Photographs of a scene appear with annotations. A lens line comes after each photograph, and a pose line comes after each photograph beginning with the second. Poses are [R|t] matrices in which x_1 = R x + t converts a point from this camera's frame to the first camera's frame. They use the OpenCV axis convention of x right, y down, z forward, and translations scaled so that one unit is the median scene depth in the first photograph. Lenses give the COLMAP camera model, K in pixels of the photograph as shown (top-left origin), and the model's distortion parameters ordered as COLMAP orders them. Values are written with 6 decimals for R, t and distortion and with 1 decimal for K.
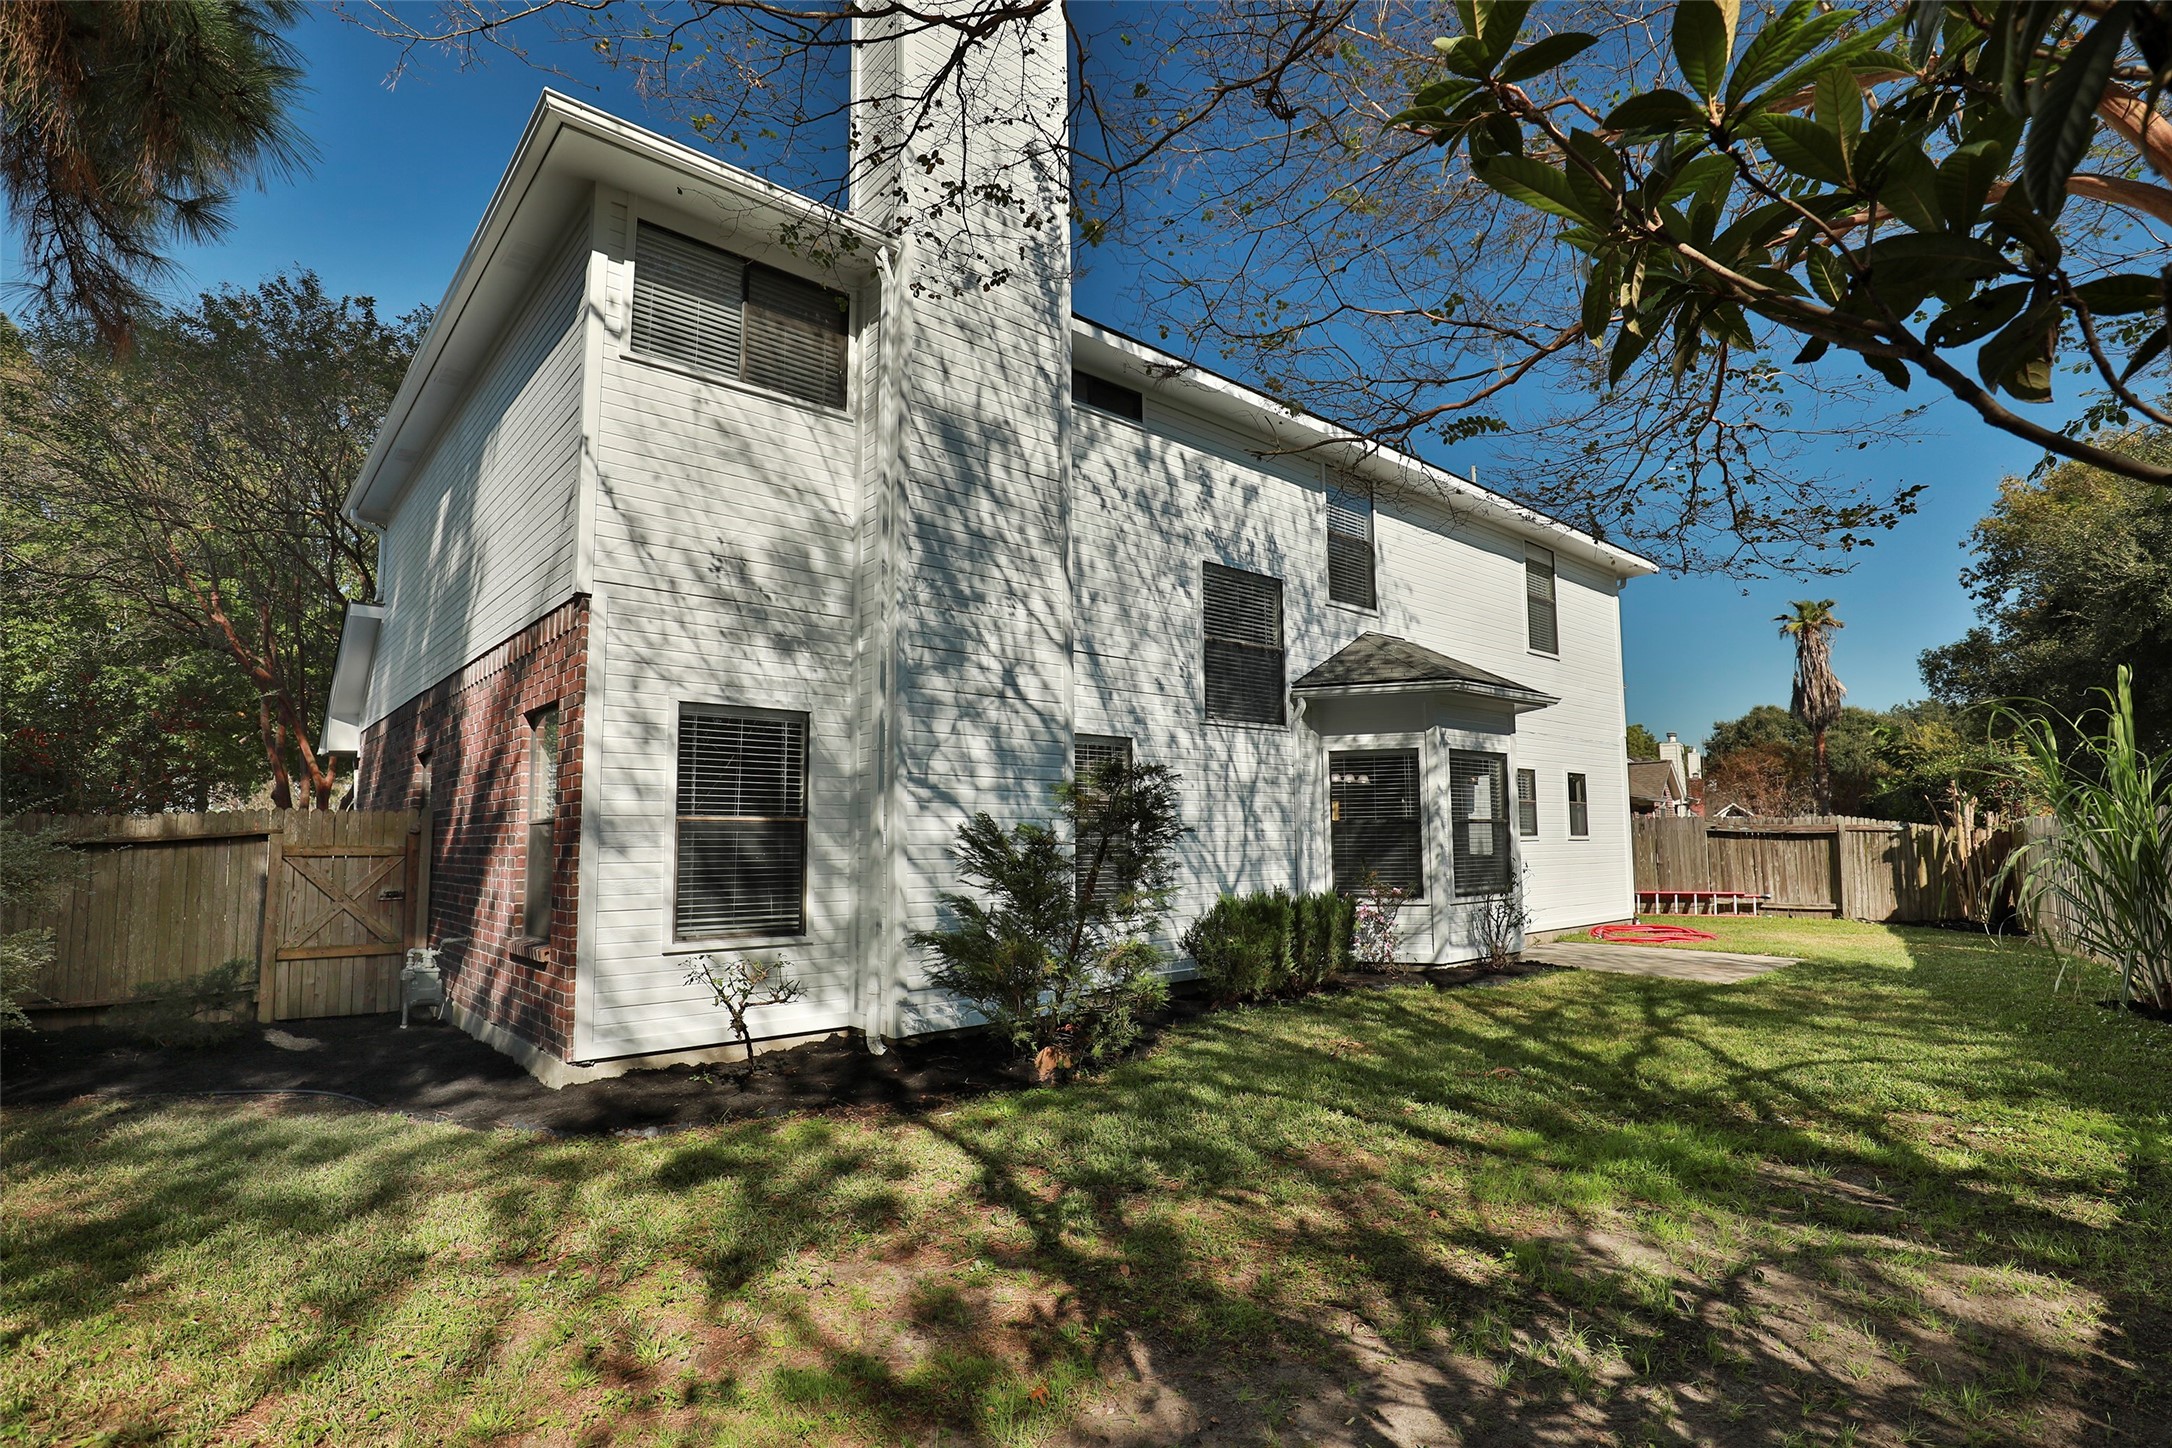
lens RADIAL K [[1049.7, 0, 1073.7], [0, 1049.7, 744.0], [0, 0, 1]] dist [-0.027012, 0.004015]
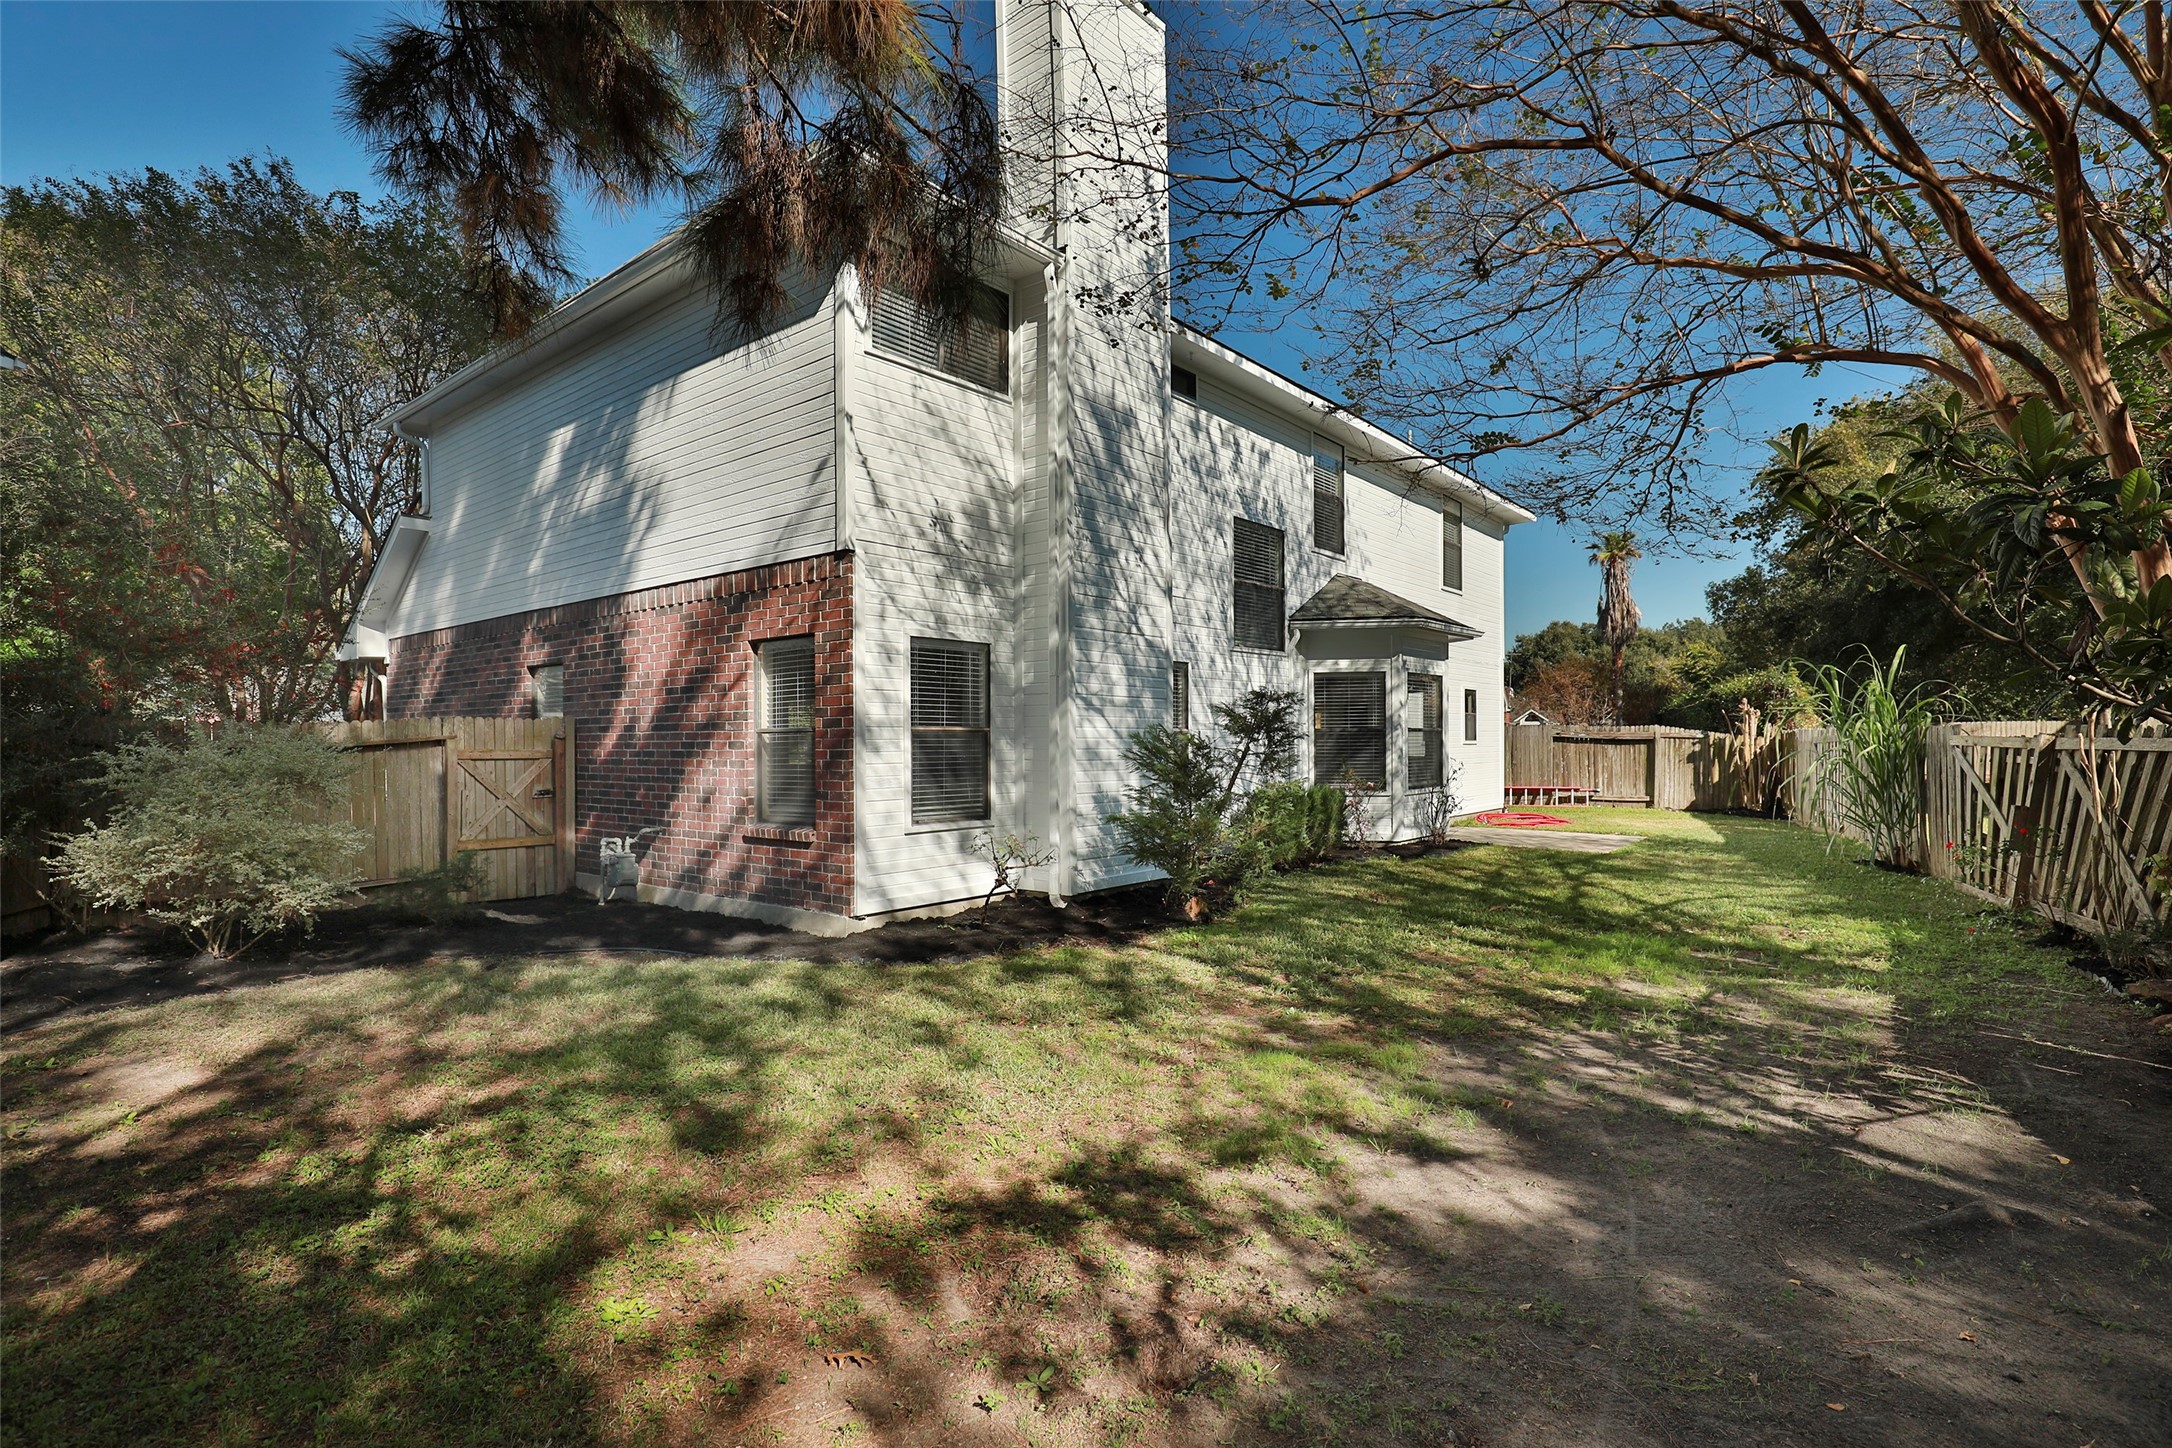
lens RADIAL K [[1049.7, 0, 1078.6], [0, 1049.7, 733.1], [0, 0, 1]] dist [-0.027012, 0.004015]
pose [[0.986424, 0.003181, 0.164188, -0.326666], [-0.016818, 0.996512, 0.081732, -0.024767], [-0.163356, -0.083384, 0.983037, -0.240599]]
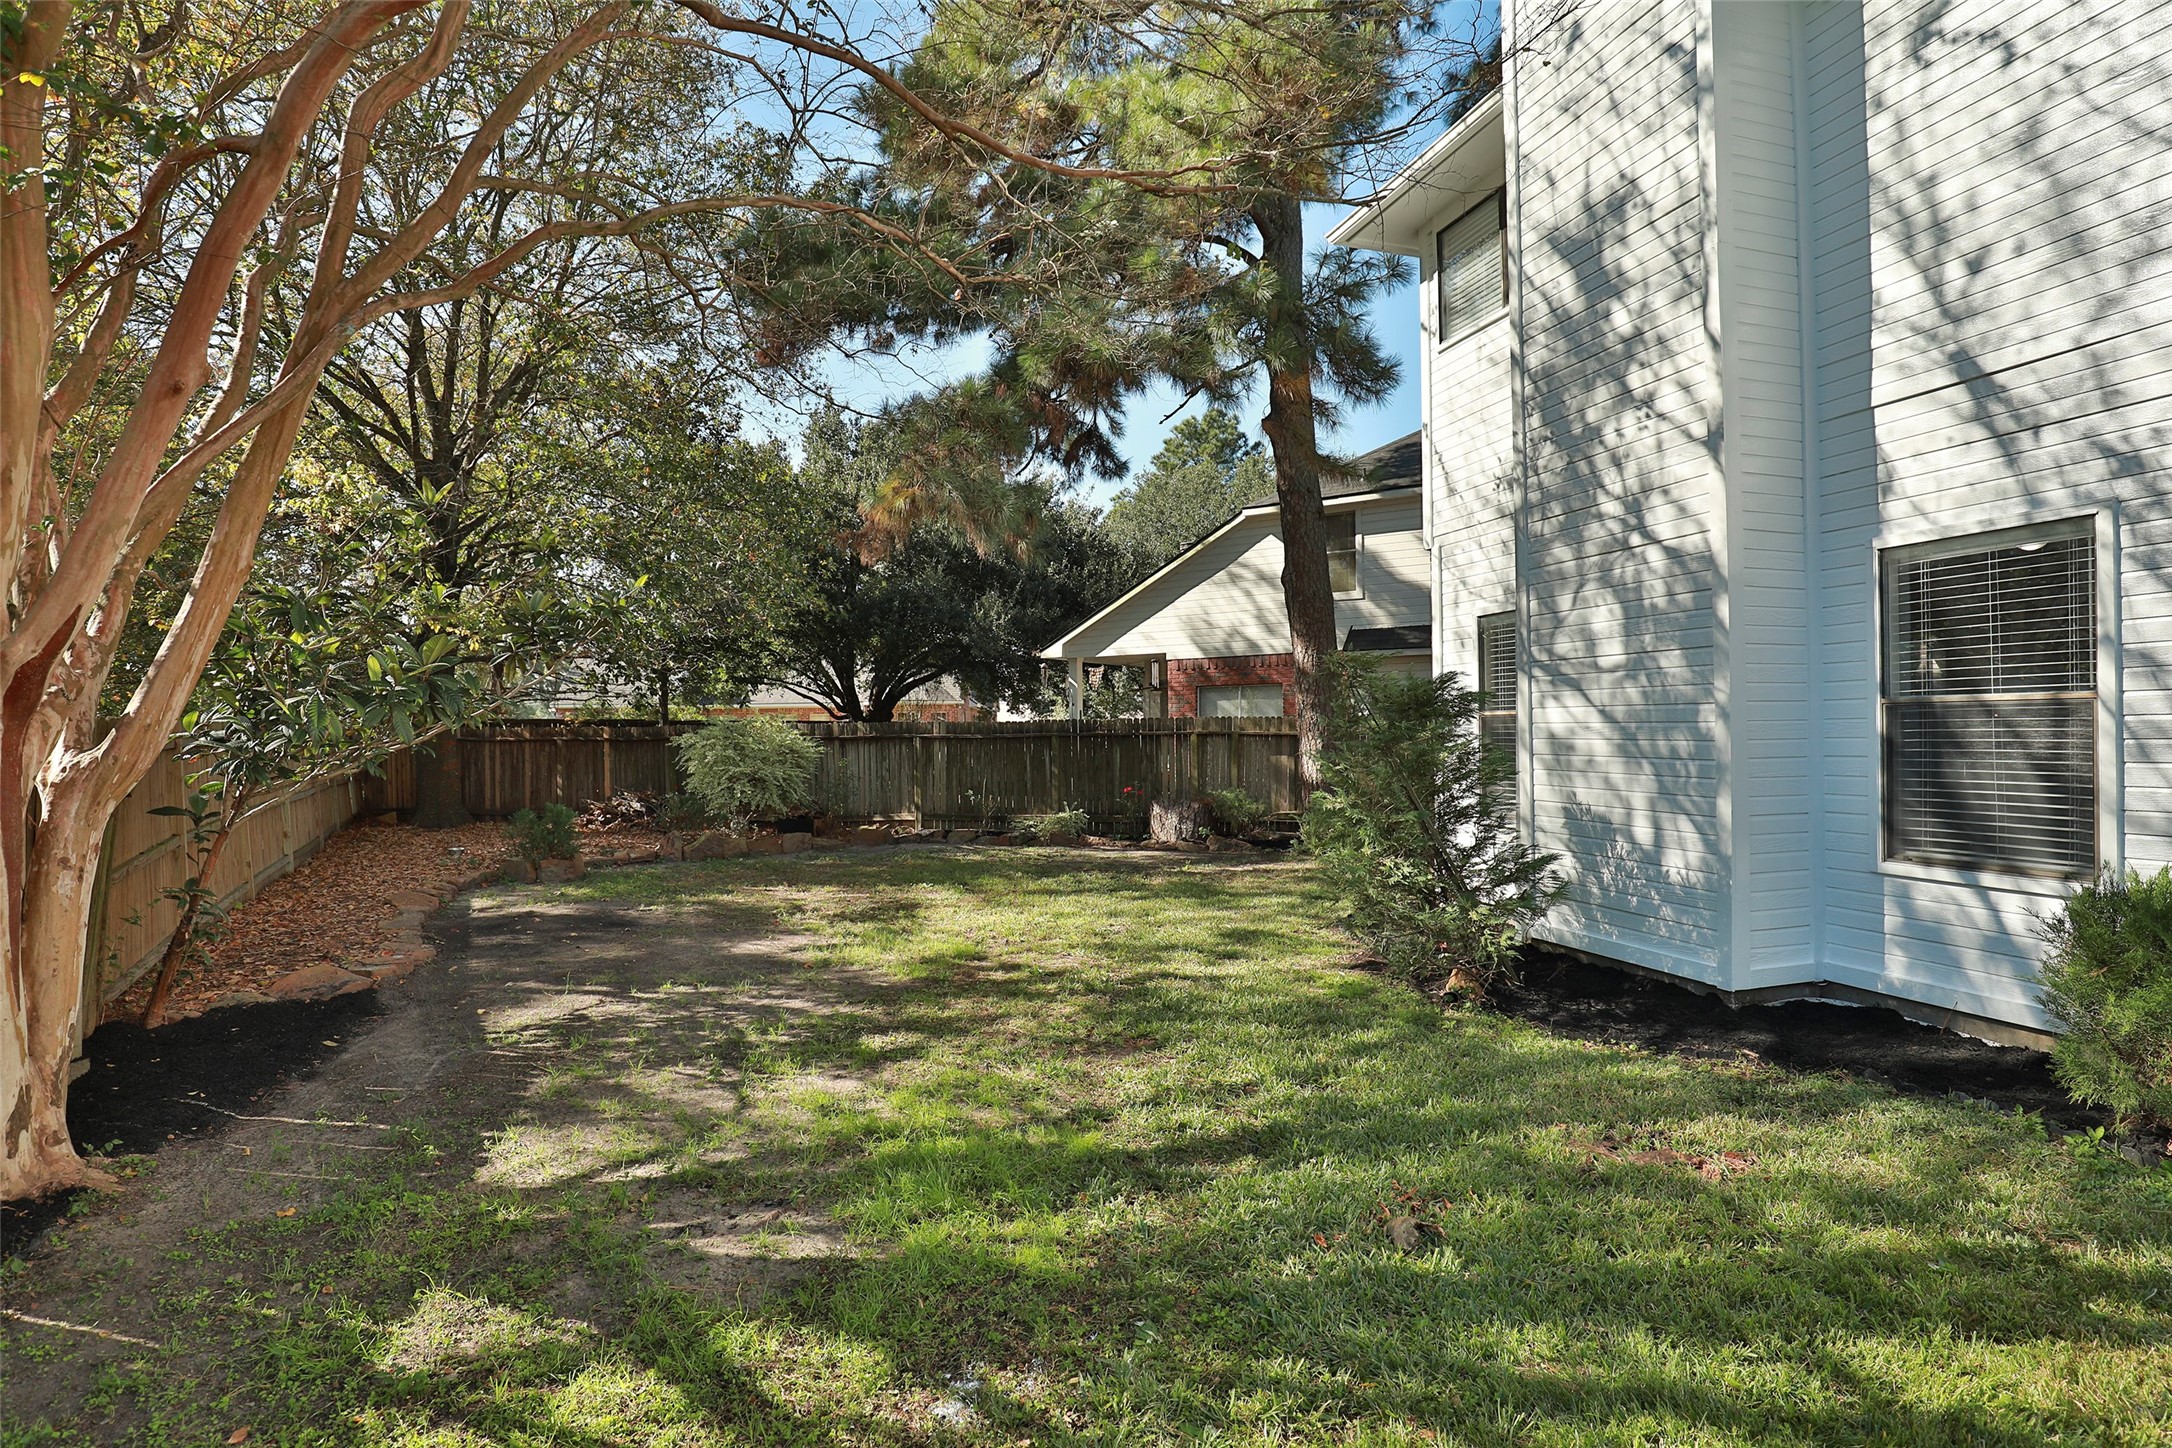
lens RADIAL K [[977.1, 0, 1066.0], [0, 977.1, 712.0], [0, 0, 1]] dist [0.009192, -0.001903]
pose [[-0.390571, -0.005814, -0.920555, 0.733187], [0.098680, 0.993954, -0.048146, 0.067282], [0.915269, -0.109645, -0.387635, 0.865437]]
